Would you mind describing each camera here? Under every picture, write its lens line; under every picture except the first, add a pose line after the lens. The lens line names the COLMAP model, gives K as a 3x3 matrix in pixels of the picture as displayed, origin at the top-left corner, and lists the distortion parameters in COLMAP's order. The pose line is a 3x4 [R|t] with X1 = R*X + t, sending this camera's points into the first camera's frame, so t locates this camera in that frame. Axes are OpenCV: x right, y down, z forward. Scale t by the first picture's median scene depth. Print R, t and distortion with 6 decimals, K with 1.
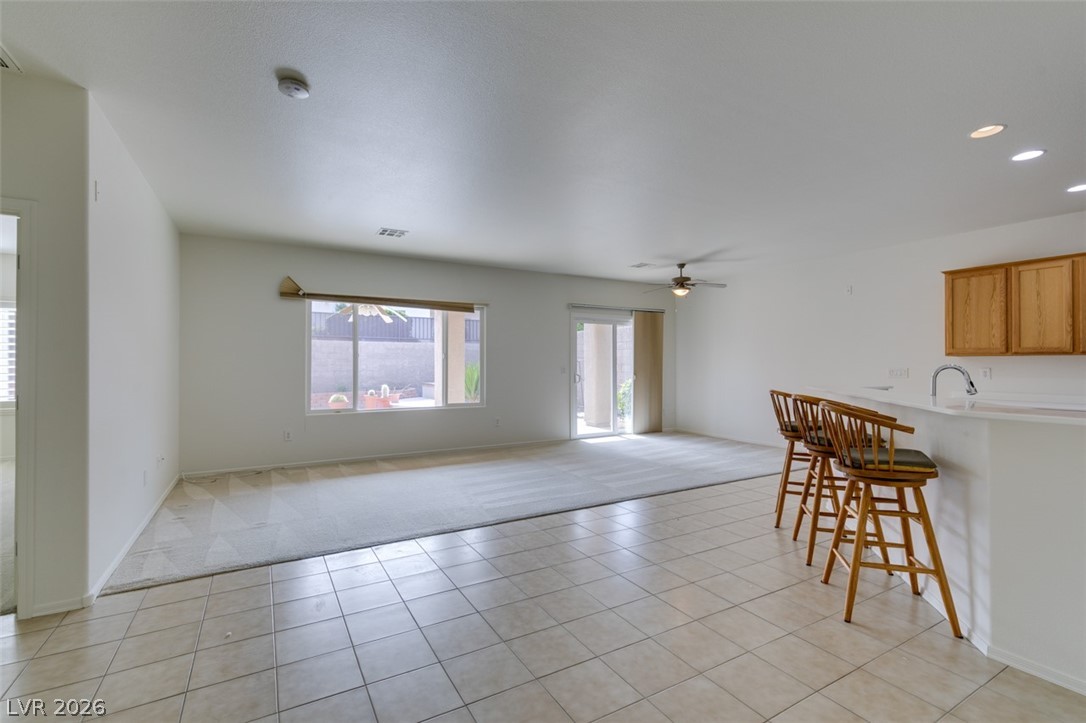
lens RADIAL K [[486.4, 0, 538.9], [0, 486.4, 361.6], [0, 0, 1]] dist [0.000433, -0.001607]
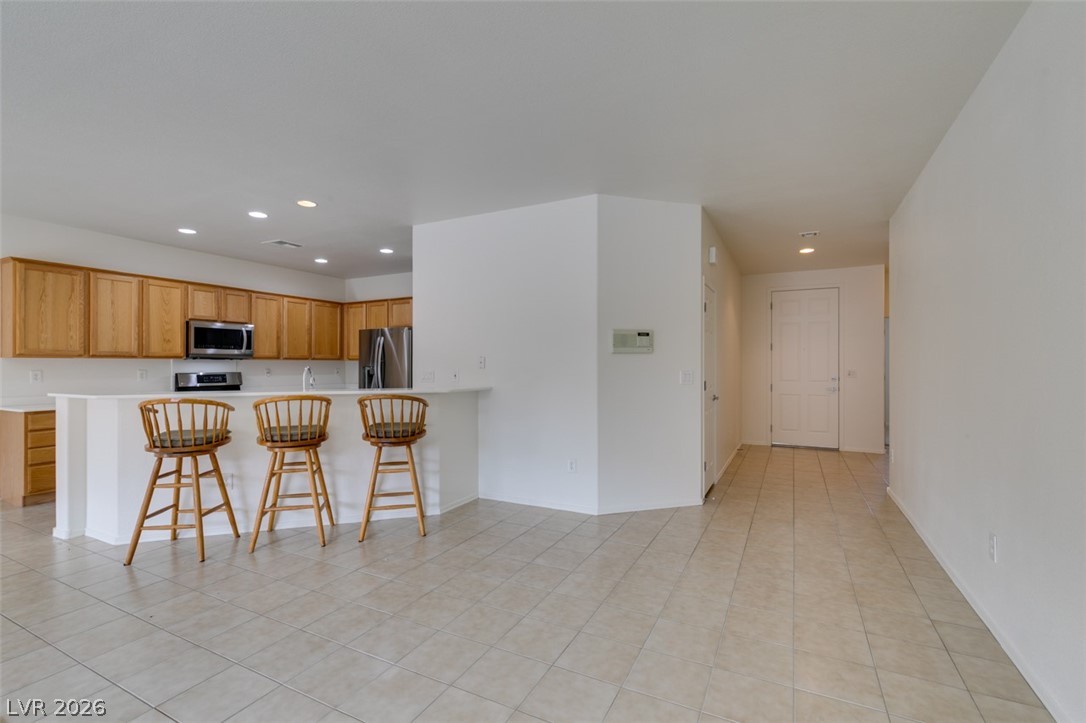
lens RADIAL K [[486.4, 0, 541.8], [0, 486.4, 362.2], [0, 0, 1]] dist [0.000433, -0.001607]
pose [[-0.548627, 0.006700, 0.836040, -0.392796], [-0.000552, 0.999965, -0.008376, 0.004391], [-0.836067, -0.005057, -0.548604, 0.717617]]
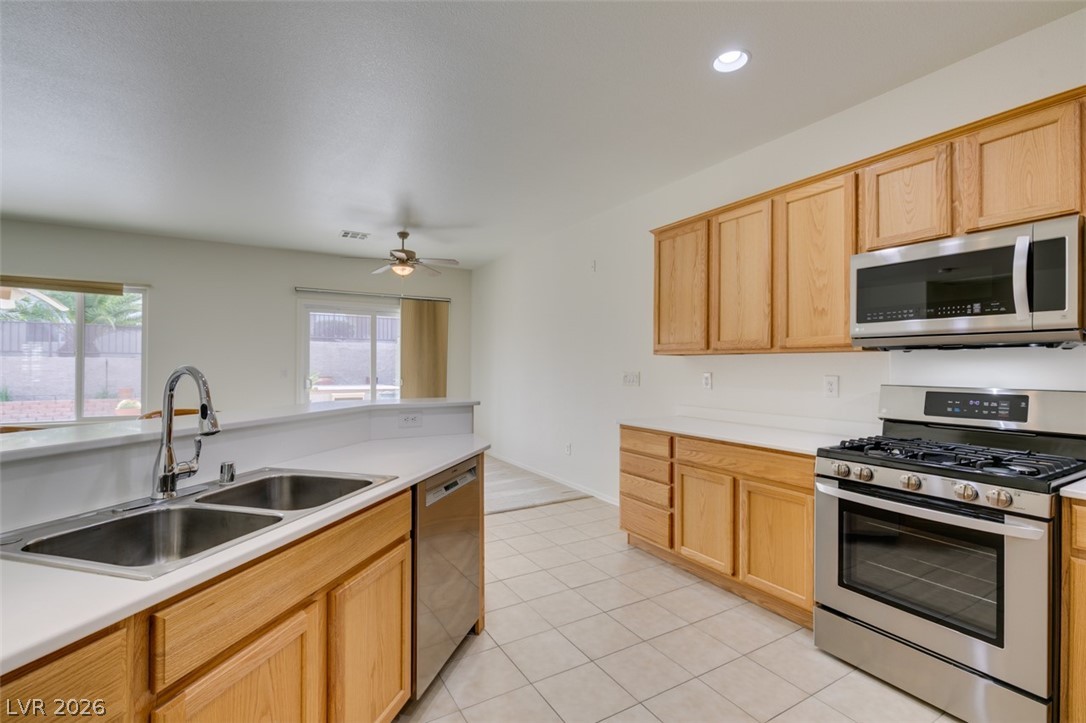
lens RADIAL K [[486.4, 0, 543.4], [0, 486.4, 364.0], [0, 0, 1]] dist [0.000433, -0.001607]
pose [[0.999770, 0.004792, 0.020926, 0.690650], [-0.004805, 0.999988, 0.000559, 0.001803], [-0.020923, -0.000659, 0.999781, 0.332149]]
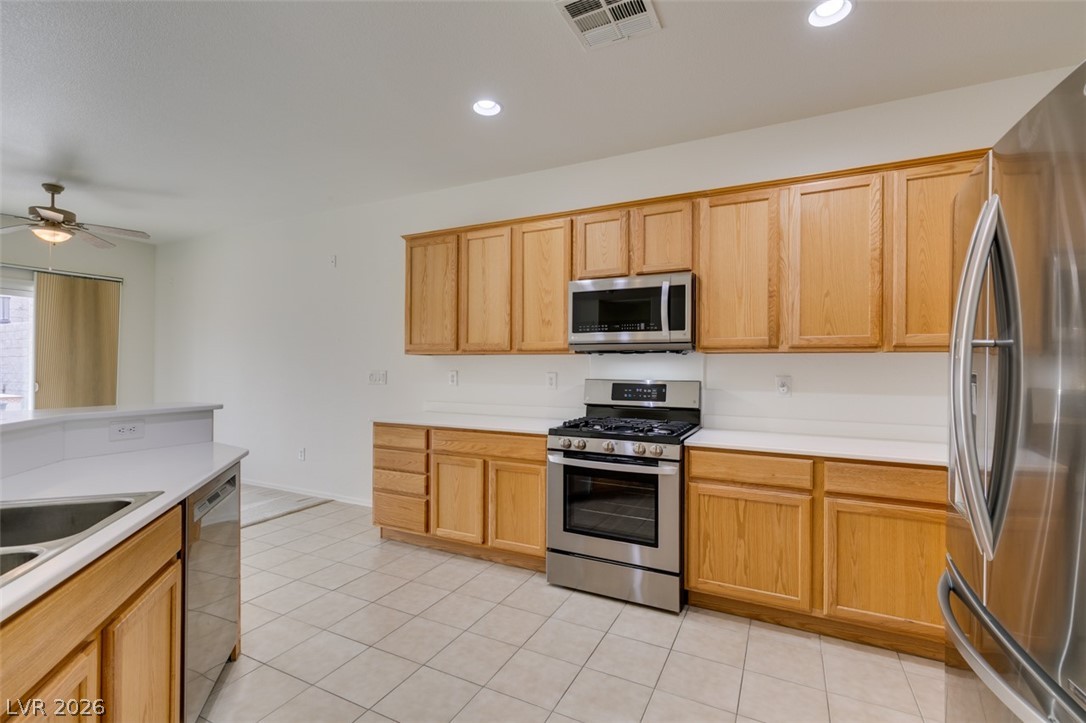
lens RADIAL K [[486.4, 0, 545.3], [0, 486.4, 363.5], [0, 0, 1]] dist [0.000433, -0.001607]
pose [[0.828262, 0.007040, 0.560296, 0.627462], [-0.007395, 0.999971, -0.001633, 0.001733], [-0.560292, -0.002791, 0.828291, 0.299934]]
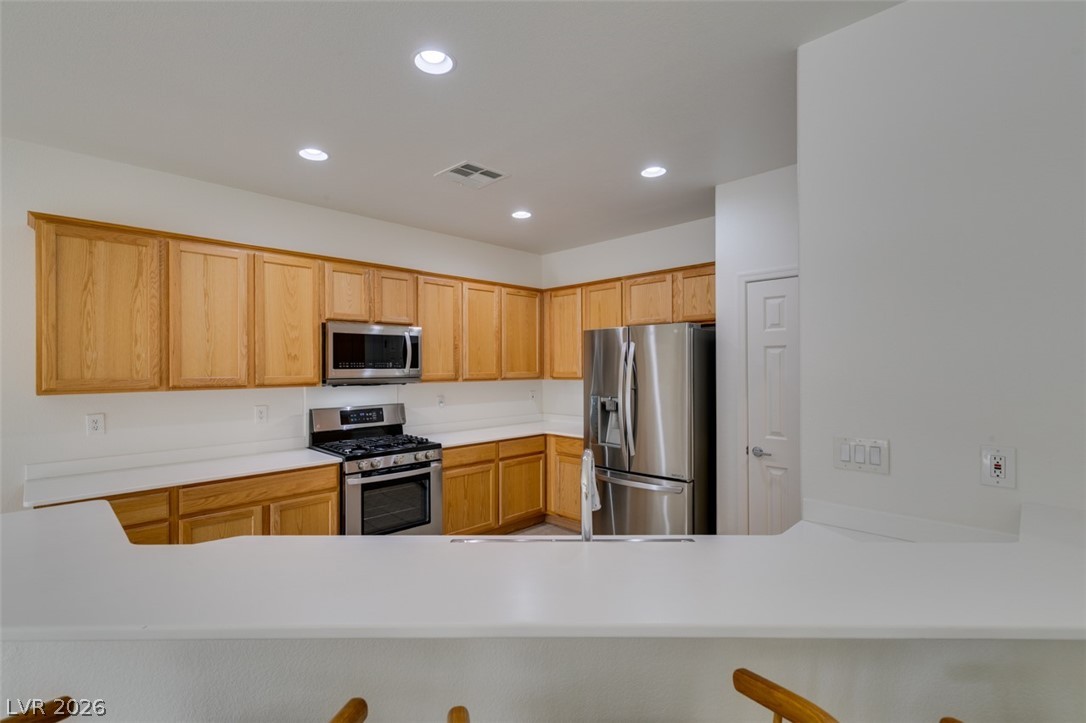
lens RADIAL K [[486.4, 0, 516.0], [0, 486.4, 362.6], [0, 0, 1]] dist [0.000433, -0.001607]
pose [[-0.240389, 0.008604, 0.970639, 0.284686], [0.001878, 0.999963, -0.008398, -0.039211], [-0.970675, -0.000196, -0.240396, 0.690537]]
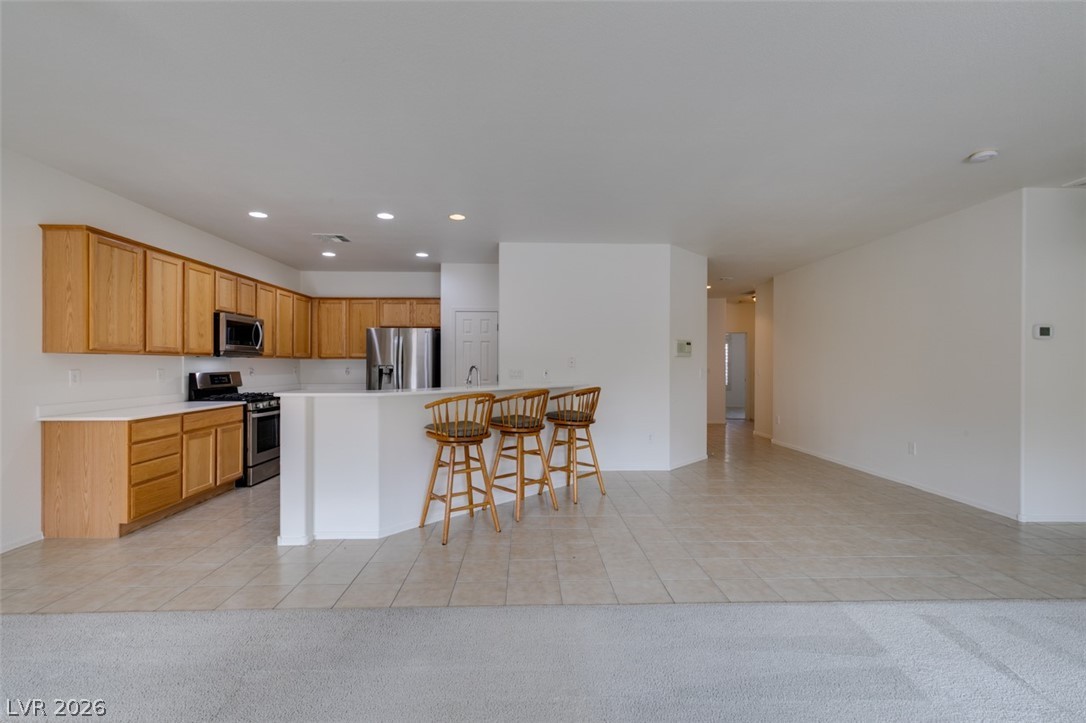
lens RADIAL K [[486.4, 0, 542.1], [0, 486.4, 363.1], [0, 0, 1]] dist [0.000433, -0.001607]
pose [[-0.886792, 0.001433, 0.462166, -0.030831], [-0.001946, 0.999975, -0.006836, 0.006880], [-0.462164, -0.006962, -0.886767, 1.348842]]
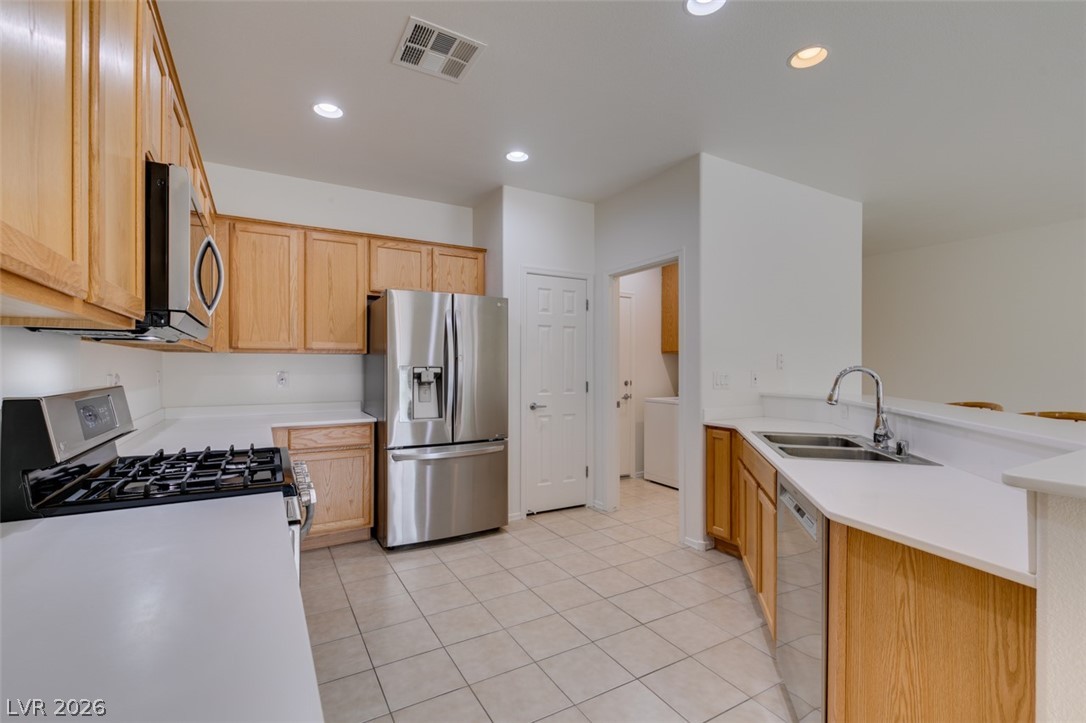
lens RADIAL K [[486.4, 0, 540.4], [0, 486.4, 365.2], [0, 0, 1]] dist [0.000433, -0.001607]
pose [[-0.999938, -0.001540, -0.011016, 0.800465], [-0.001474, 0.999981, -0.005956, 0.006571], [0.011025, -0.005939, -0.999922, 1.039116]]
